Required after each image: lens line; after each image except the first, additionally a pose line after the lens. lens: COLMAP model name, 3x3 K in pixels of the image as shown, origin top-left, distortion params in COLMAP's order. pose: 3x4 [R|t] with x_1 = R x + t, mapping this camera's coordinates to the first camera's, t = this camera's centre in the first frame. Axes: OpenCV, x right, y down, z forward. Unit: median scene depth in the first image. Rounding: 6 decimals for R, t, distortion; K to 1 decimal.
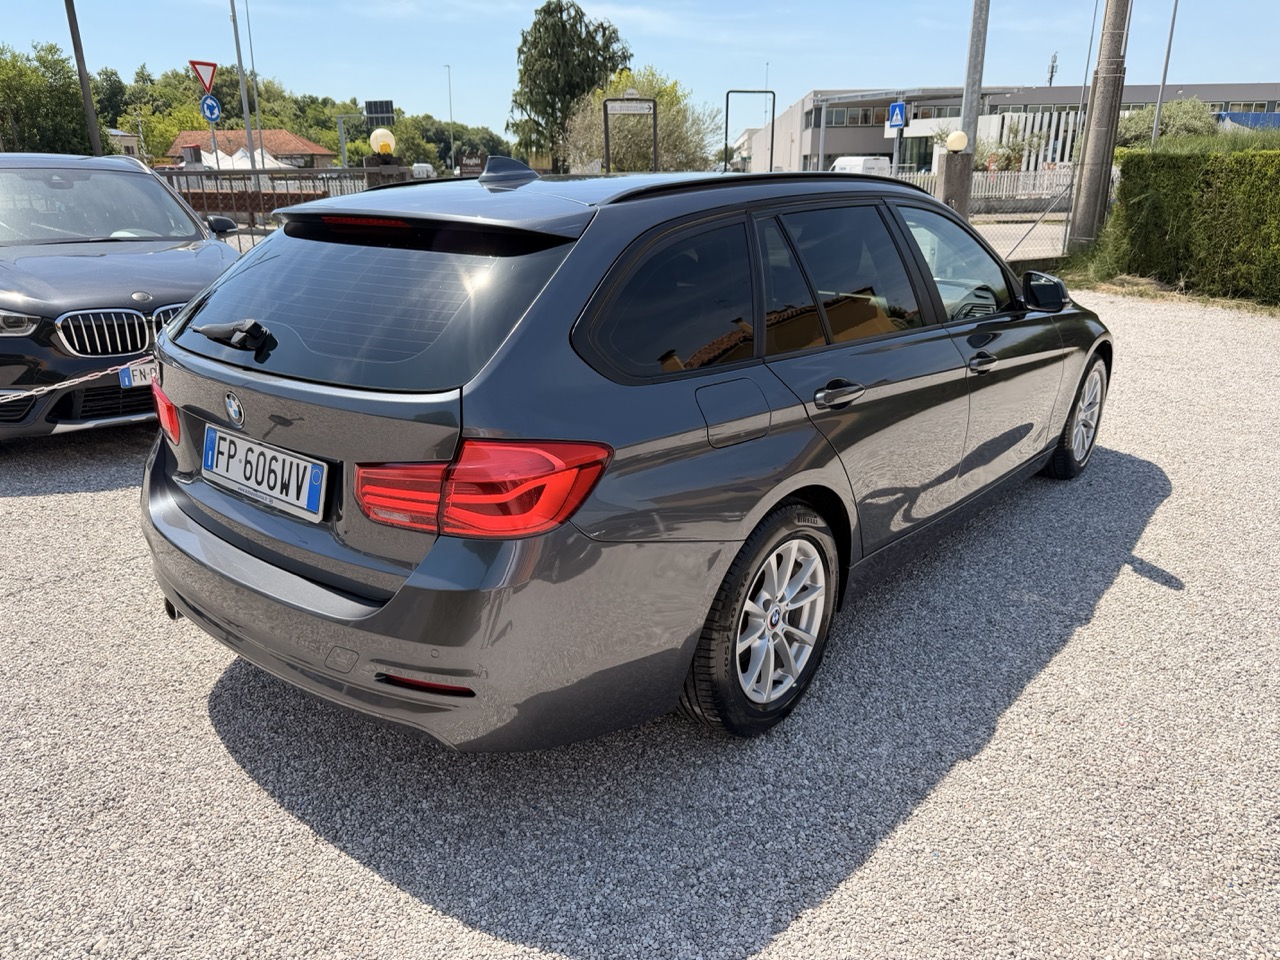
lens RADIAL K [[901.6, 0, 640.0], [0, 901.6, 480.0], [0, 0, 1]] dist [0.027520, -0.044670]
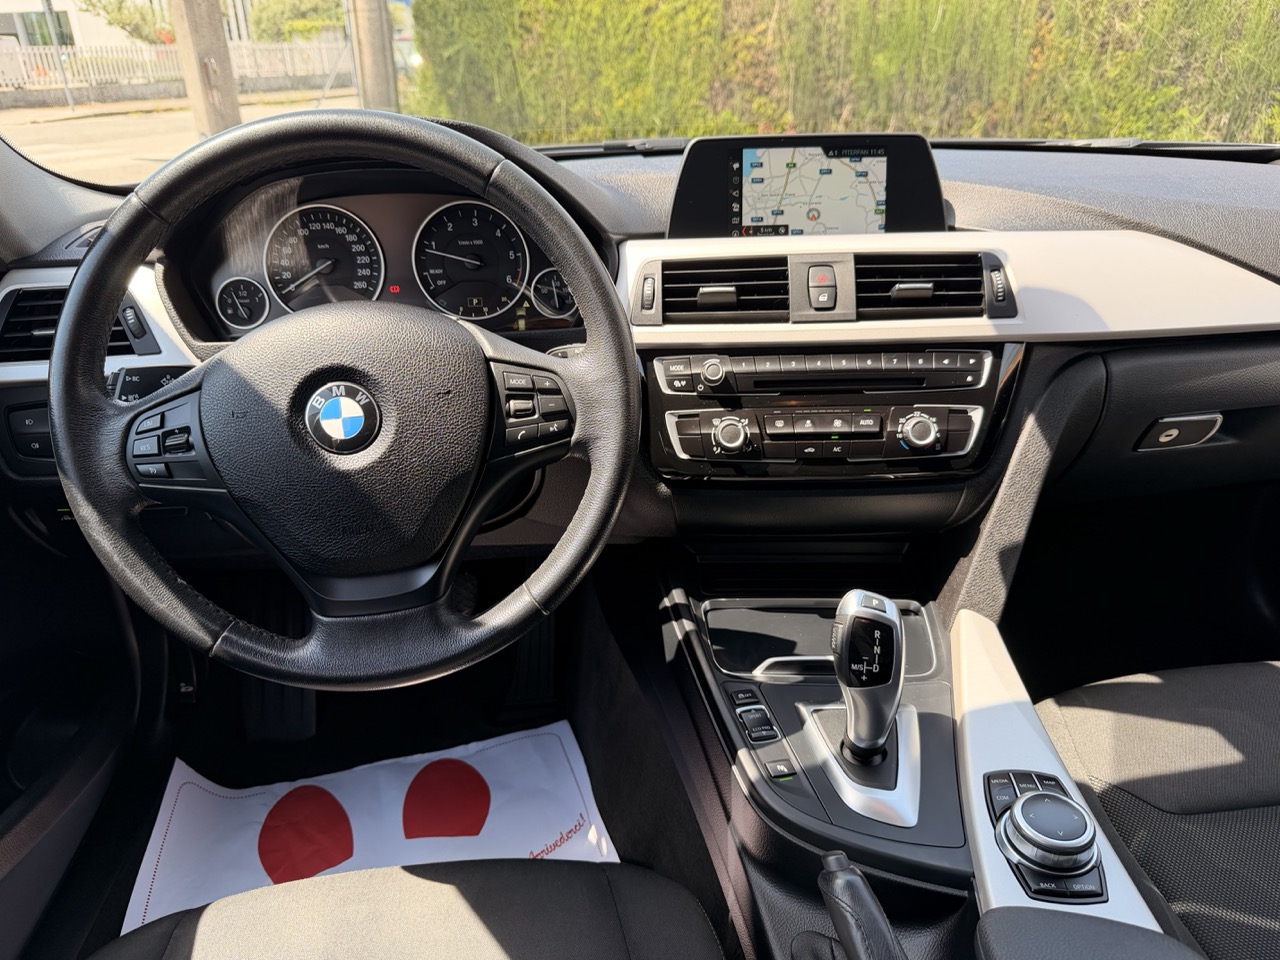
lens RADIAL K [[948.2, 0, 640.0], [0, 948.2, 480.0], [0, 0, 1]] dist [-0.012438, -0.001987]
pose [[0.693669, -0.304515, 0.652758, 0.016259], [0.243230, 0.952035, 0.185655, -0.066360], [-0.677984, 0.029987, 0.734465, 0.285933]]
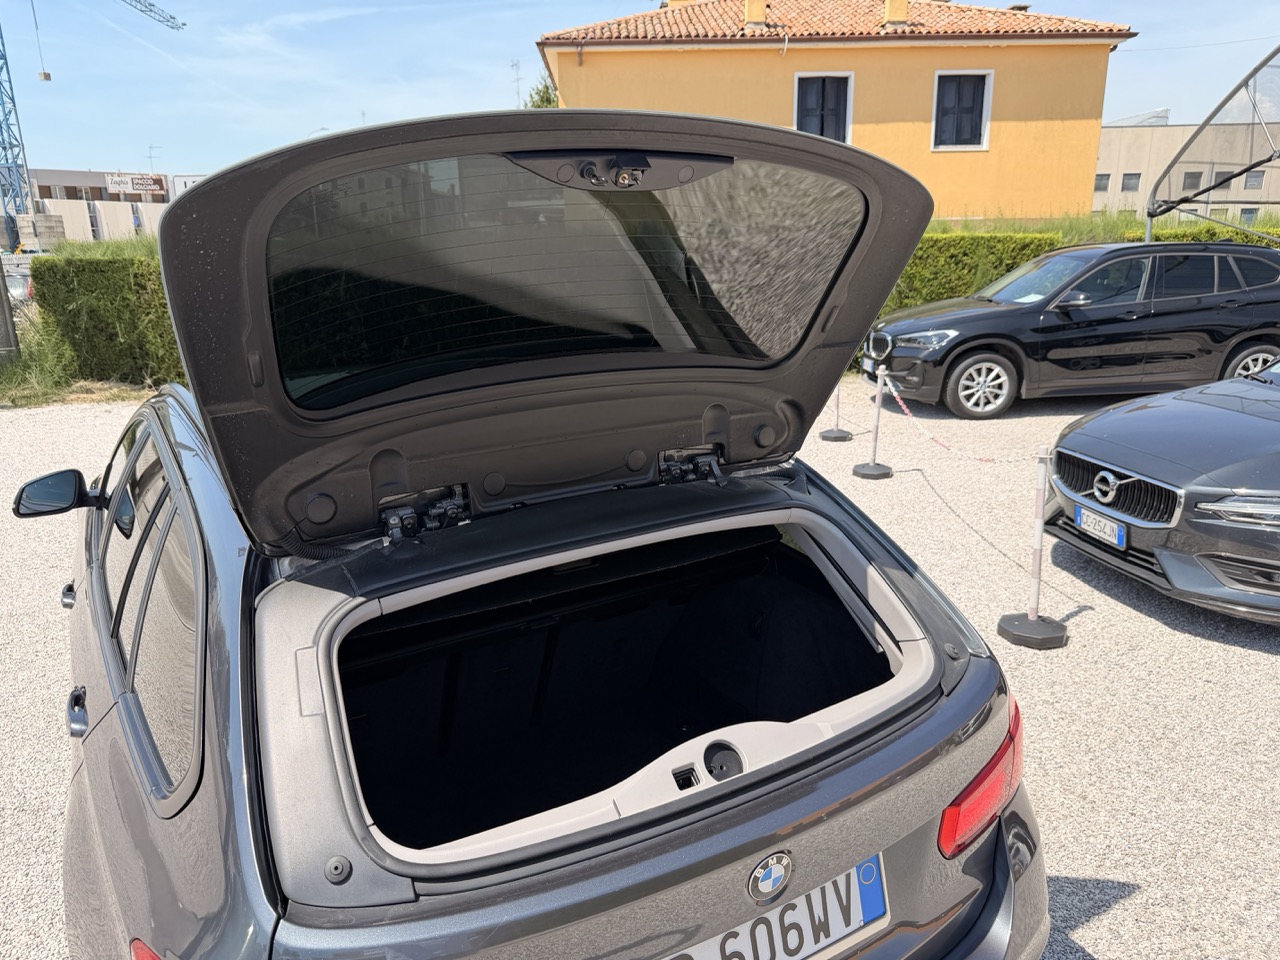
lens RADIAL K [[897.6, 0, 631.6], [0, 897.6, 486.2], [0, 0, 1]] dist [0.070621, -0.089543]
pose [[0.349661, -0.257486, 0.900799, -0.156660], [0.322651, 0.935769, 0.142240, -0.072621], [-0.879564, 0.240908, 0.410280, 0.120986]]
